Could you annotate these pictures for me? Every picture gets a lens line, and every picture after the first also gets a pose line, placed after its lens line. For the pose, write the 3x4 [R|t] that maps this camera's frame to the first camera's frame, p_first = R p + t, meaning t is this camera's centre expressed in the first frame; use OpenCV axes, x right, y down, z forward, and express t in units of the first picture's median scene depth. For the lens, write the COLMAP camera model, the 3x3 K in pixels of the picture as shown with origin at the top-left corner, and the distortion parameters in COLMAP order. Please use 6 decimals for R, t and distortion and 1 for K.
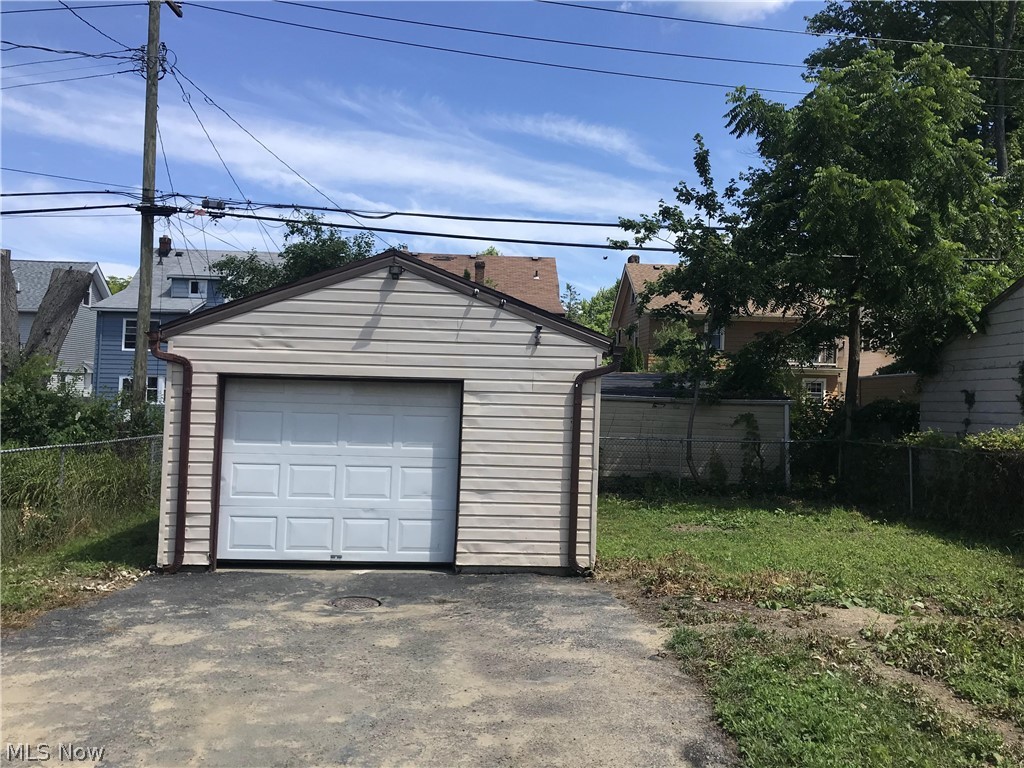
lens RADIAL K [[847.6, 0, 512.5], [0, 847.6, 374.4], [0, 0, 1]] dist [0.042742, -0.039173]
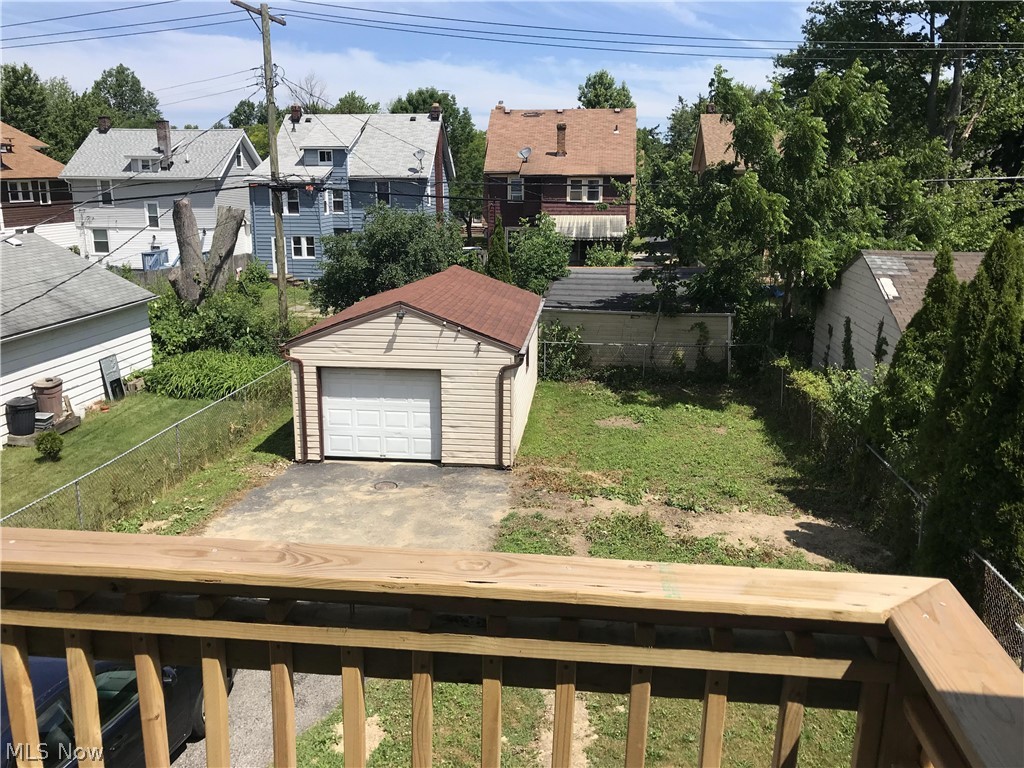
lens RADIAL K [[847.6, 0, 514.7], [0, 847.6, 392.0], [0, 0, 1]] dist [0.042742, -0.039173]
pose [[0.986185, 0.020342, -0.164391, 0.415096], [0.025708, 0.961610, 0.273213, -0.457198], [0.163638, -0.273665, 0.947803, -0.766980]]
